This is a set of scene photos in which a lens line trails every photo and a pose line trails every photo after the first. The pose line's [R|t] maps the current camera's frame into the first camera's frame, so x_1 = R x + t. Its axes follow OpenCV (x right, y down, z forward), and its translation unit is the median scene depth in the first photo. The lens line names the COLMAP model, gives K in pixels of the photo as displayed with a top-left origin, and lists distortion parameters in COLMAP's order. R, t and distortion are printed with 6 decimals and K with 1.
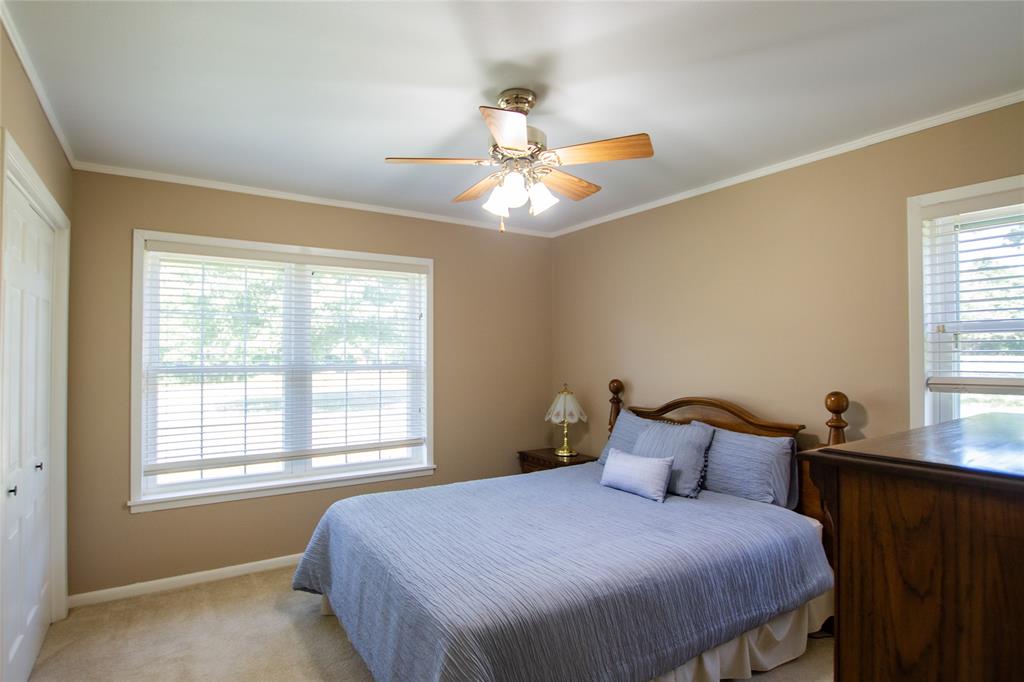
lens RADIAL K [[508.1, 0, 502.0], [0, 508.1, 347.6], [0, 0, 1]] dist [-0.031742, 0.002004]
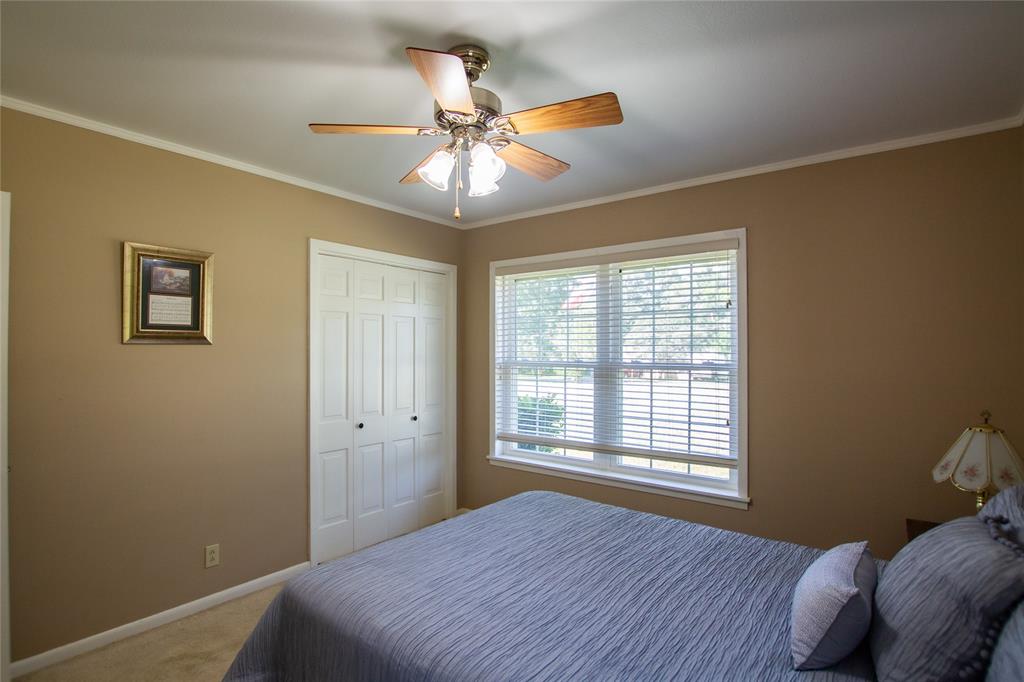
lens RADIAL K [[508.1, 0, 502.0], [0, 508.1, 347.6], [0, 0, 1]] dist [-0.031742, 0.002004]
pose [[0.350186, -0.002385, -0.936677, 0.508202], [0.010190, 0.999947, 0.001264, 0.000815], [0.936625, -0.009987, 0.350191, 0.443636]]
